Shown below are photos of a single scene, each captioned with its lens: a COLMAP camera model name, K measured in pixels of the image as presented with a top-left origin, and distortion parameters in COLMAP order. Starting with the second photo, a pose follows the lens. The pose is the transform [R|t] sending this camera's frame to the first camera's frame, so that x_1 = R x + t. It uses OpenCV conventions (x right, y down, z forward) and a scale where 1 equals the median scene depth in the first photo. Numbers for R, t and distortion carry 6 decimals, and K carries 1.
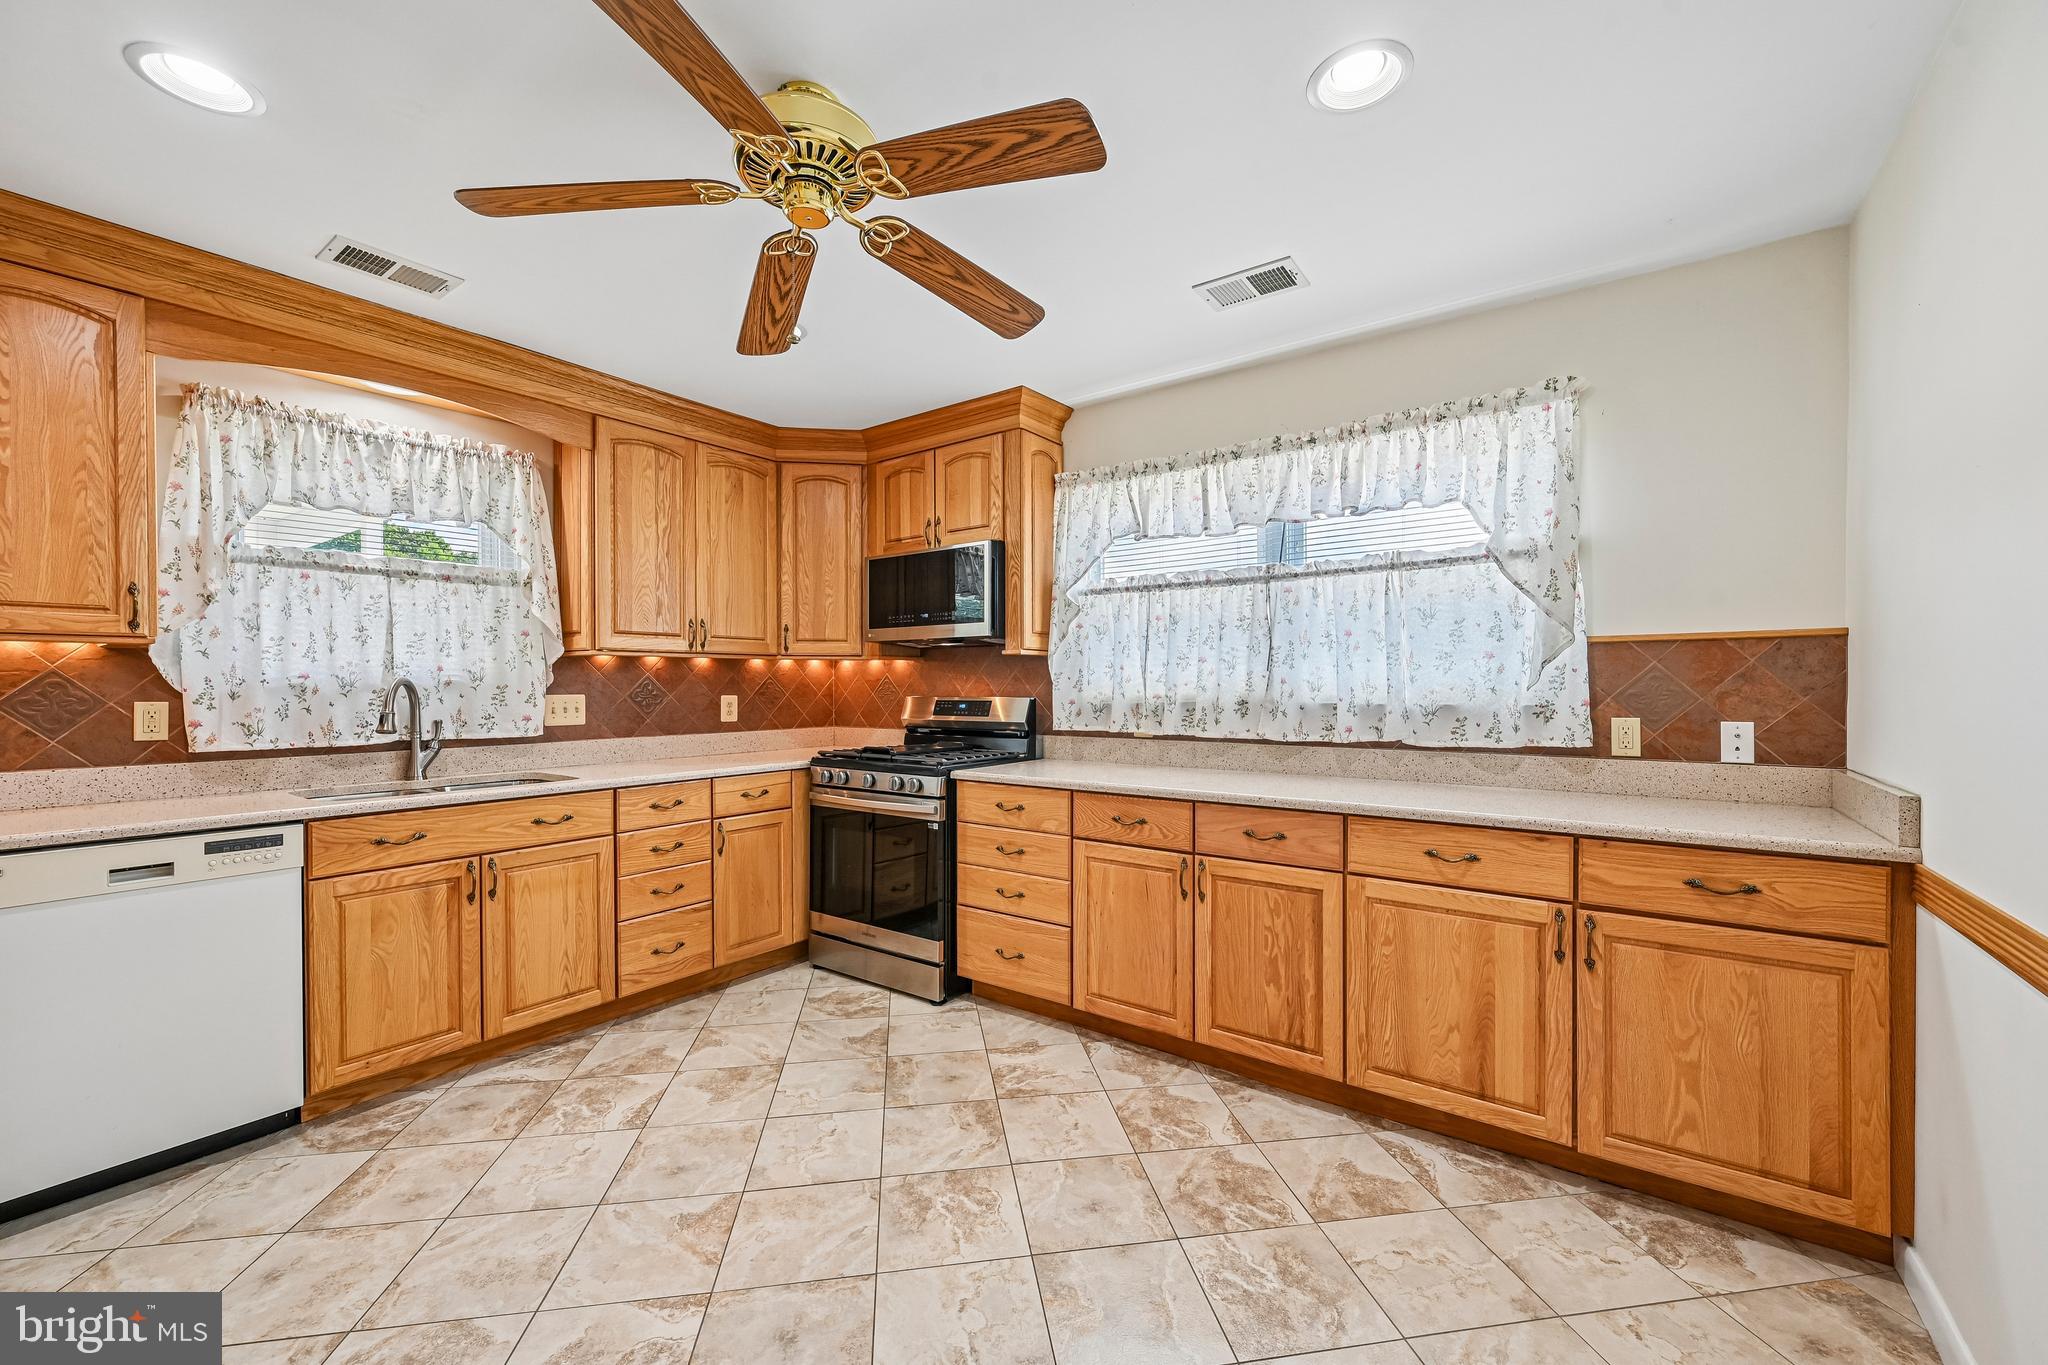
lens RADIAL K [[806.4, 0, 1036.3], [0, 806.4, 690.7], [0, 0, 1]] dist [-0.002143, -0.000134]
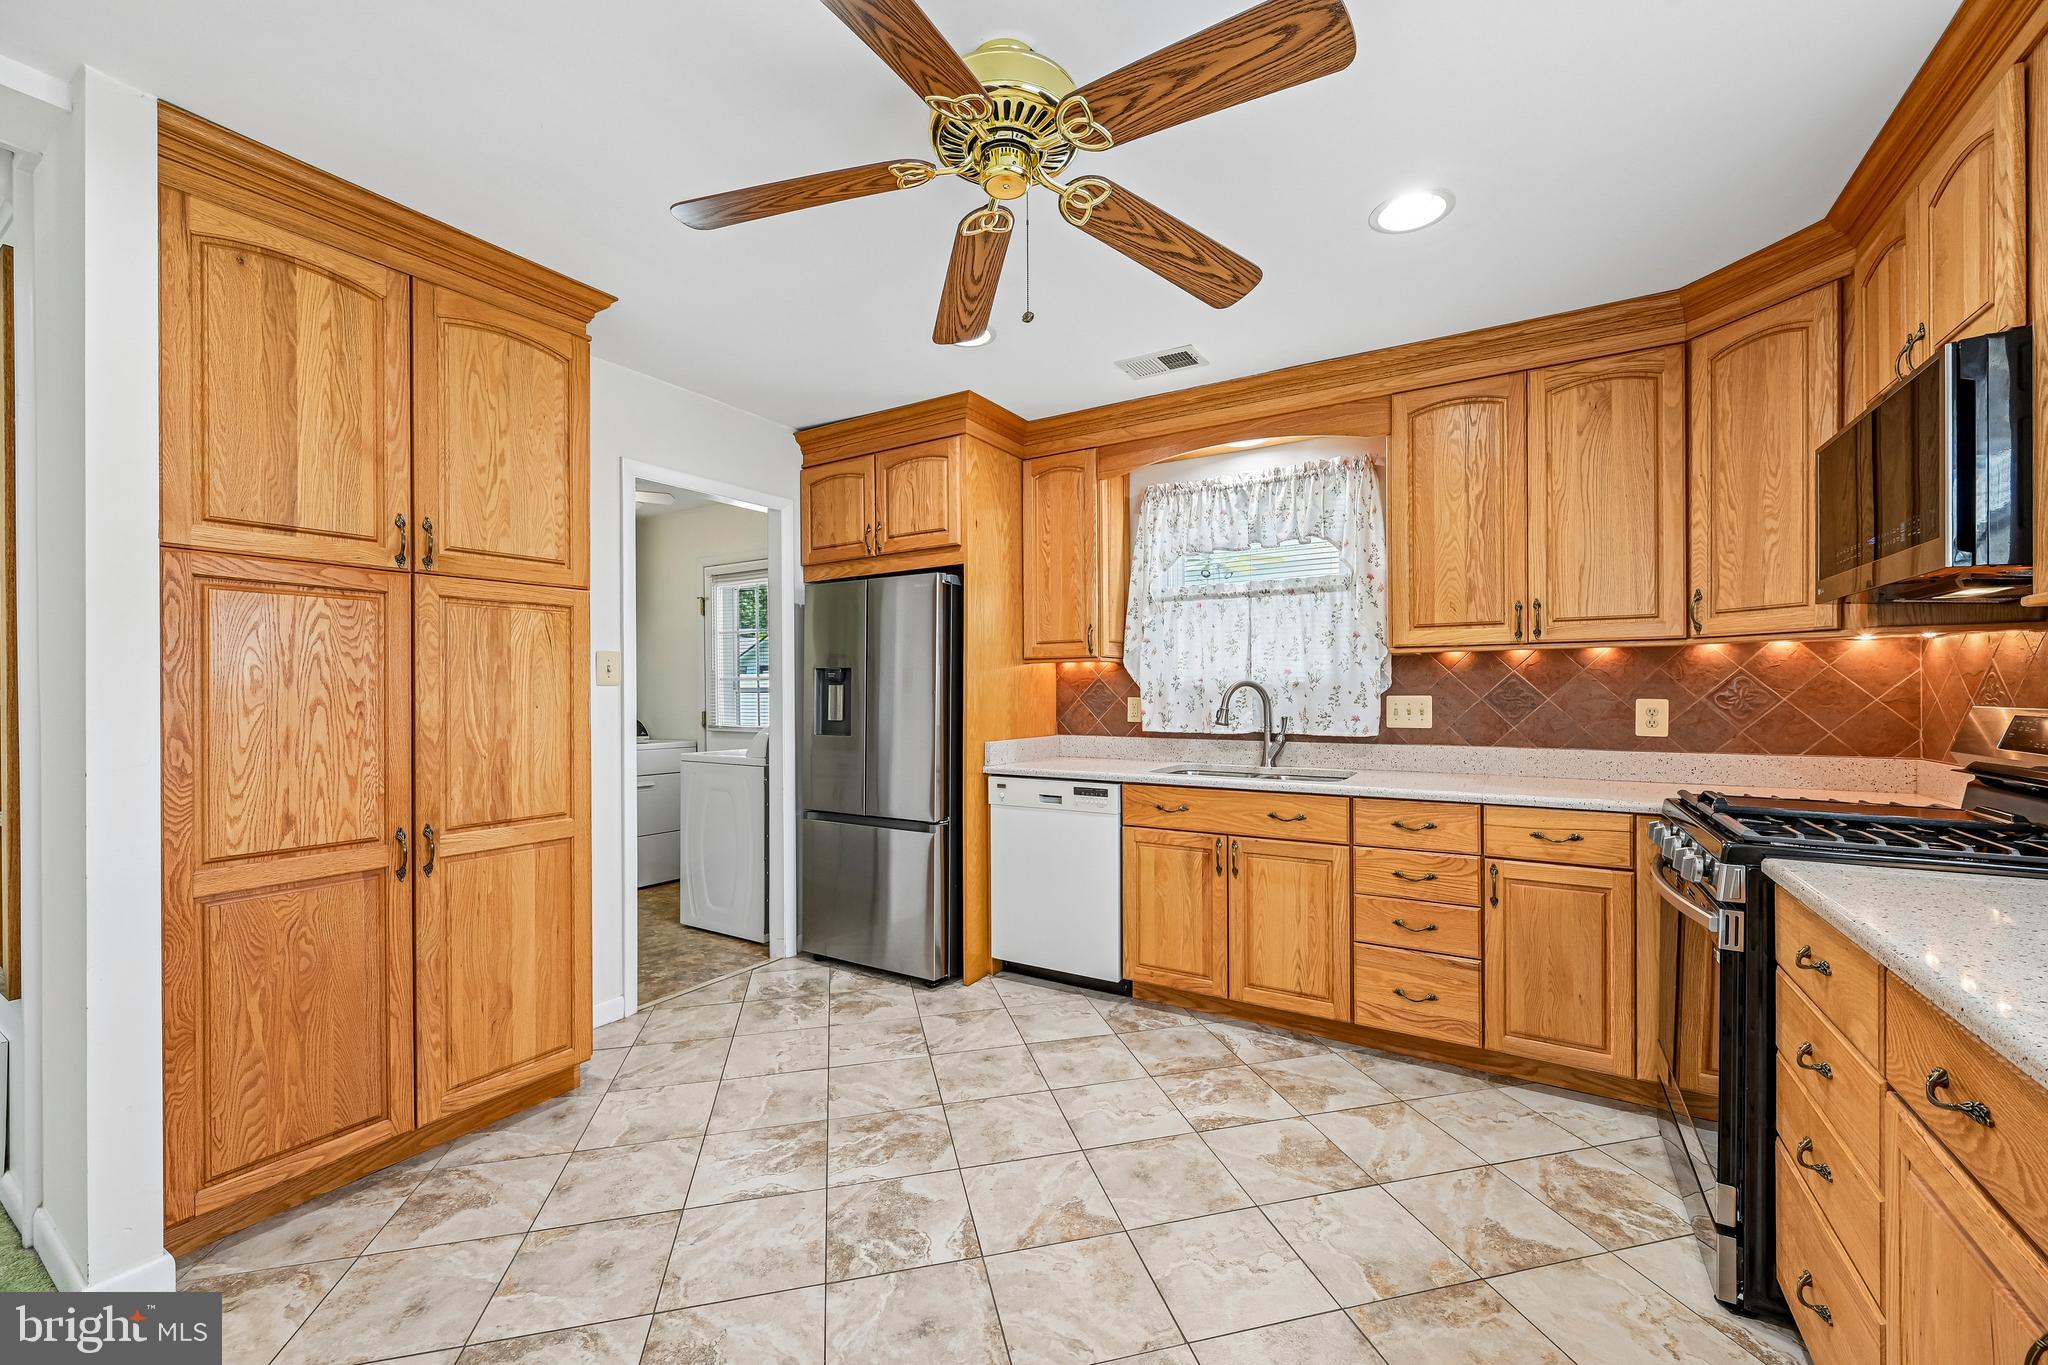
lens RADIAL K [[806.4, 0, 1029.5], [0, 806.4, 690.6], [0, 0, 1]] dist [-0.002143, -0.000134]
pose [[0.077638, 0.002803, -0.996978, 0.402922], [-0.002490, 0.999993, 0.002618, -0.002859], [0.996979, 0.002280, 0.077644, 0.594208]]
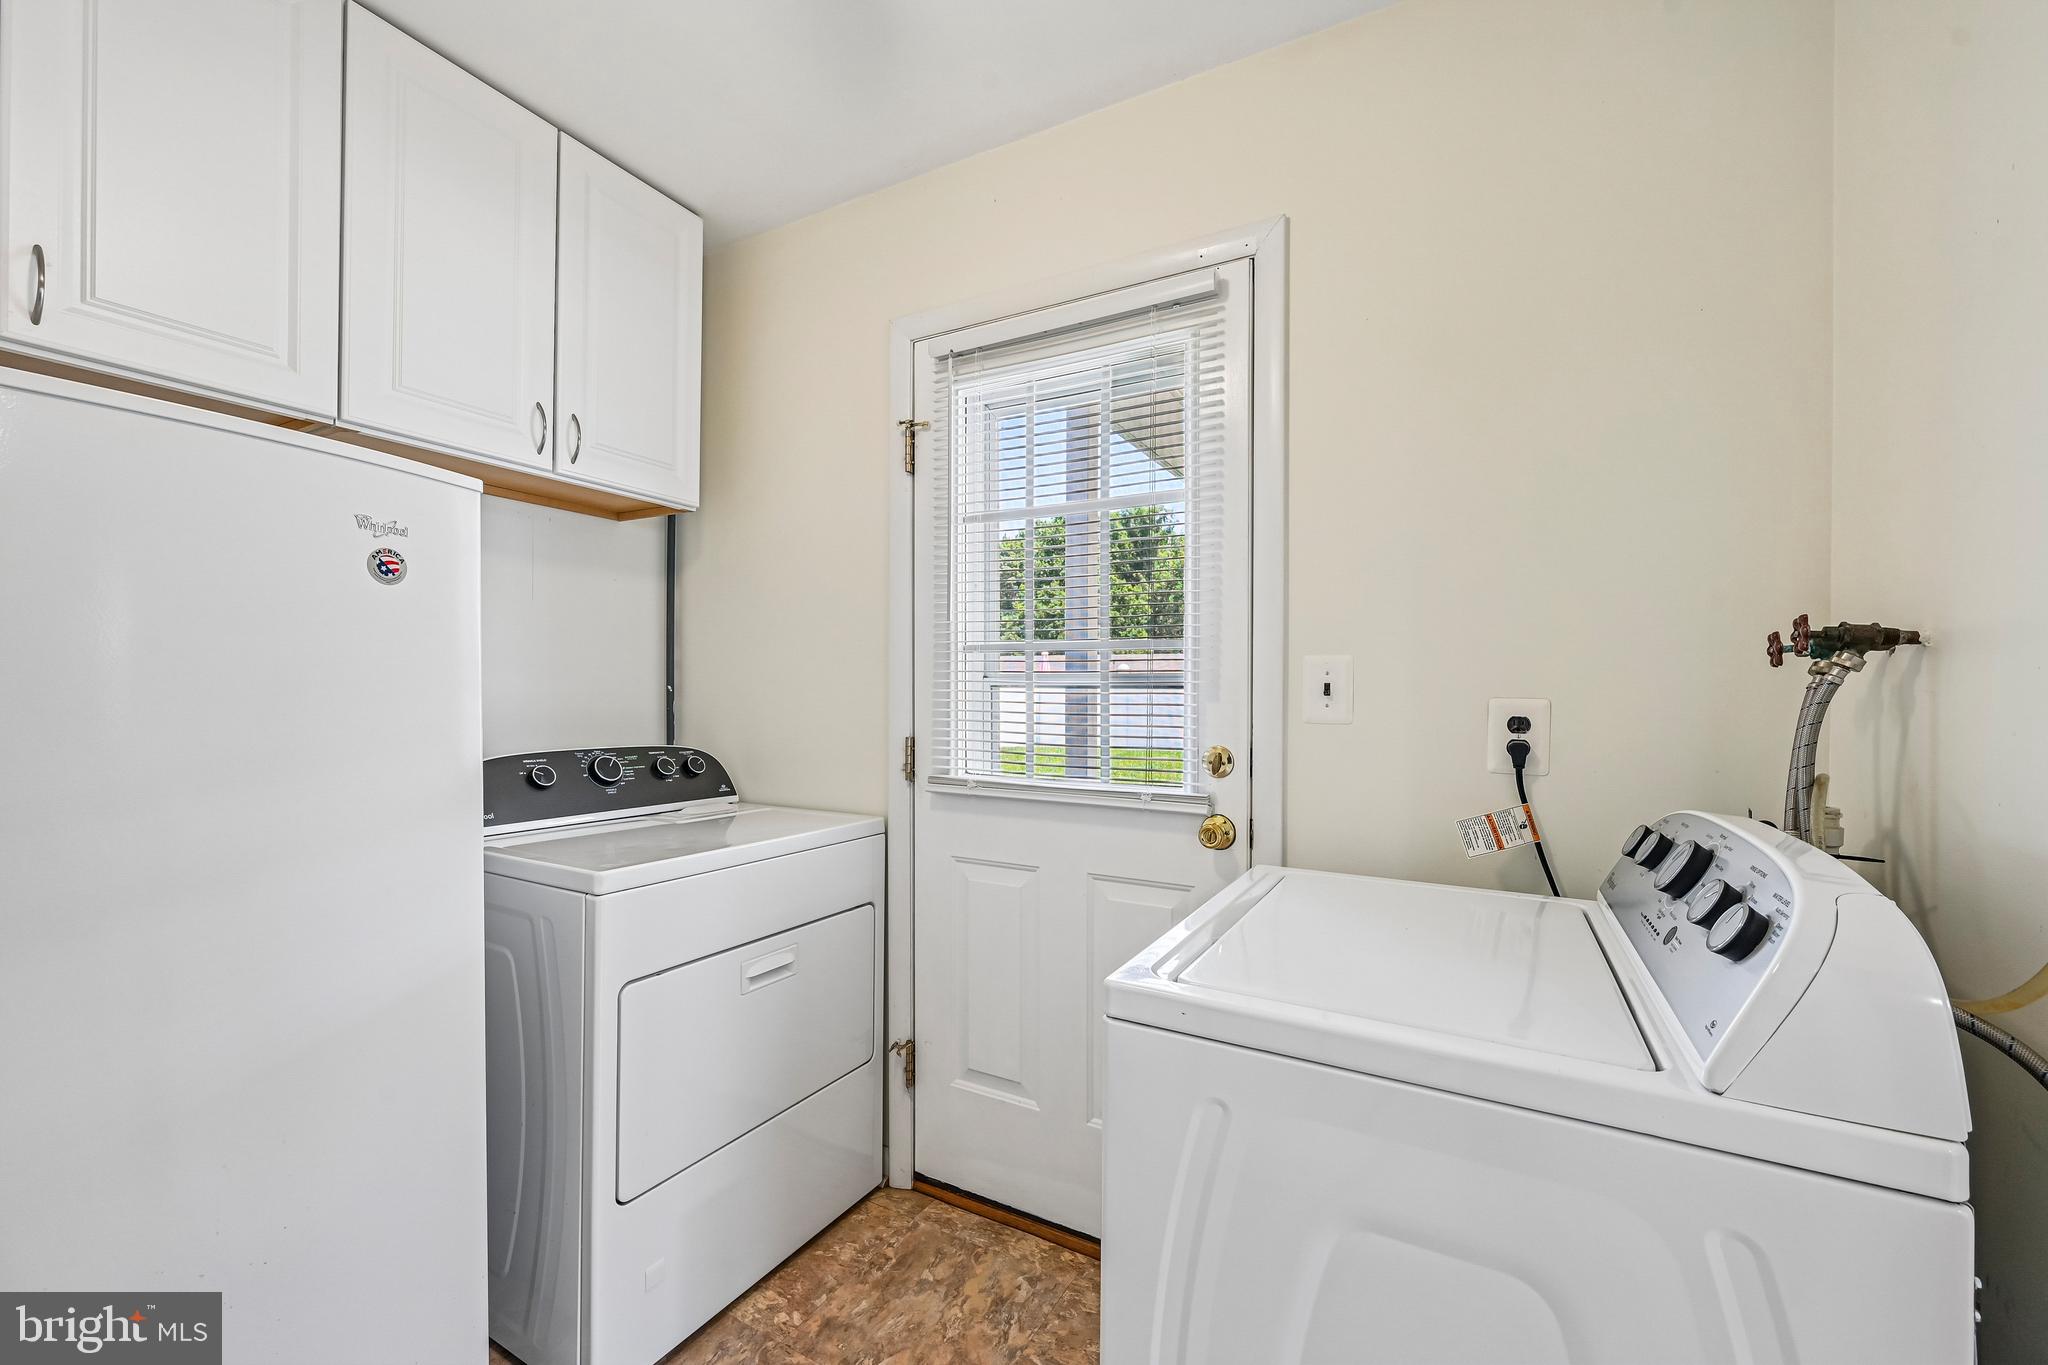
lens RADIAL K [[806.4, 0, 1033.8], [0, 806.4, 688.1], [0, 0, 1]] dist [-0.002143, -0.000134]
pose [[0.124303, 0.007349, -0.992217, -0.913101], [-0.008860, 0.999941, 0.006296, 0.006322], [0.992205, 0.008008, 0.124361, -0.036354]]
